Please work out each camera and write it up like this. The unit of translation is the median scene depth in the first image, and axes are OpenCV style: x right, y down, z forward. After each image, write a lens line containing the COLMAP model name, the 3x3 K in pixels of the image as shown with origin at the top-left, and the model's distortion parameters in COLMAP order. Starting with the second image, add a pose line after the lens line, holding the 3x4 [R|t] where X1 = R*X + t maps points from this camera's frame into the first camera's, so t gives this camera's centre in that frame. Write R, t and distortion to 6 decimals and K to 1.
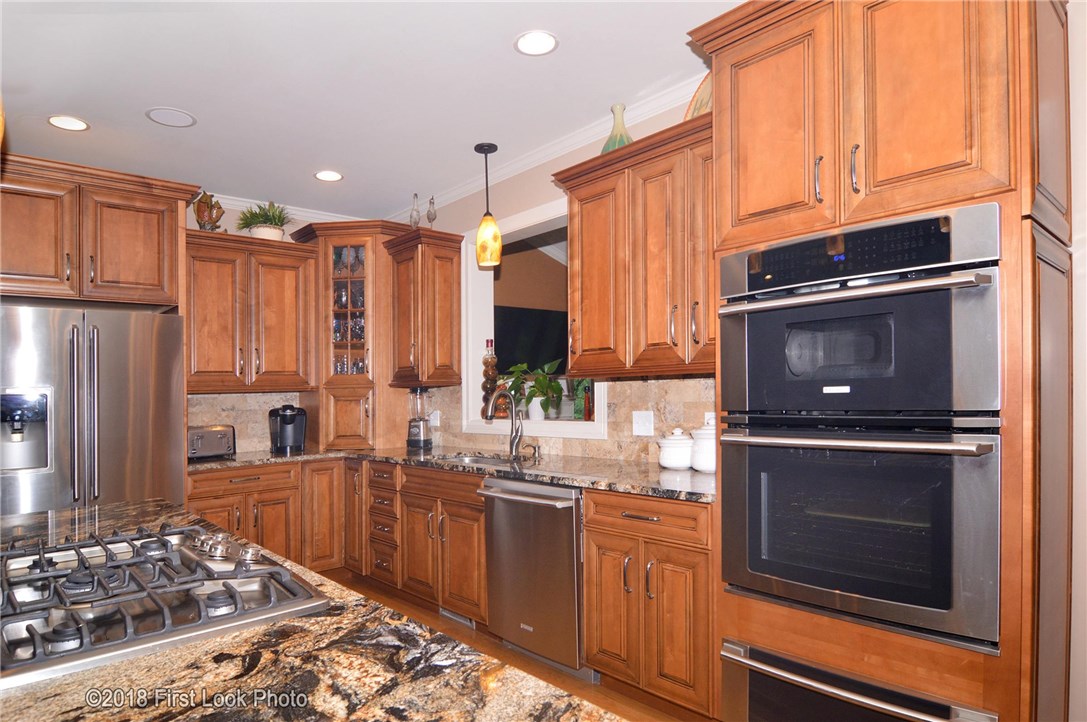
lens RADIAL K [[667.2, 0, 540.9], [0, 667.2, 397.2], [0, 0, 1]] dist [-0.005950, -0.001609]
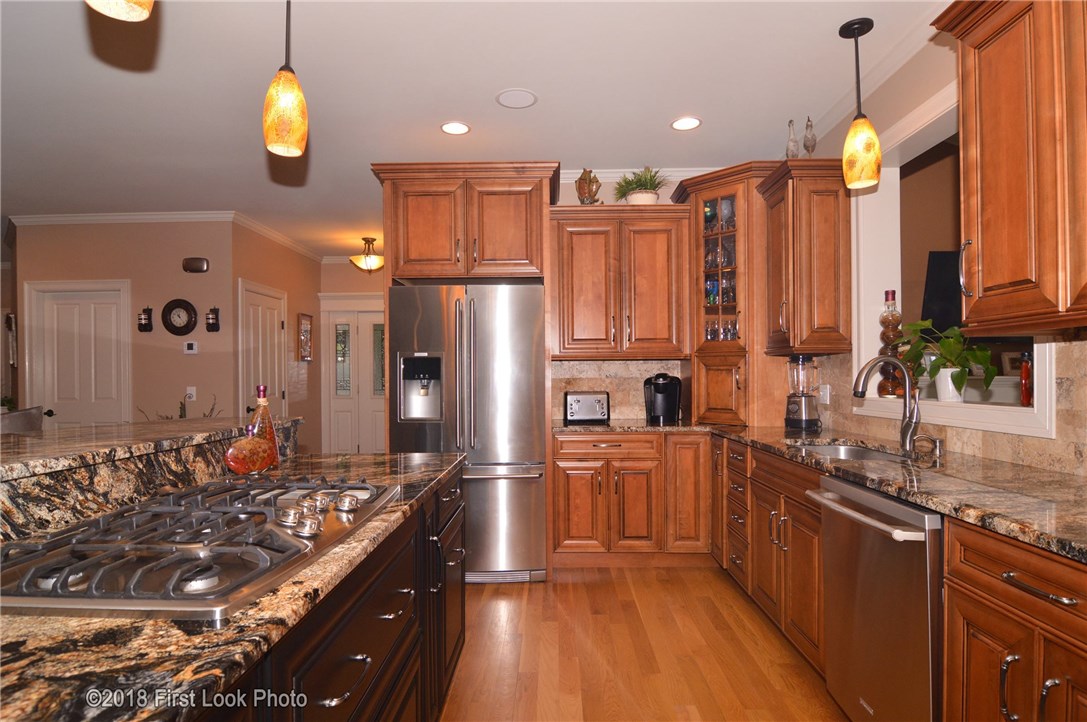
lens RADIAL K [[619.3, 0, 544.3], [0, 619.3, 367.1], [0, 0, 1]] dist [-0.023274, -0.001439]
pose [[0.709740, 0.013256, -0.704339, 0.145900], [-0.022061, 0.999751, -0.003415, 0.010376], [0.704118, 0.017962, 0.709855, 0.268176]]
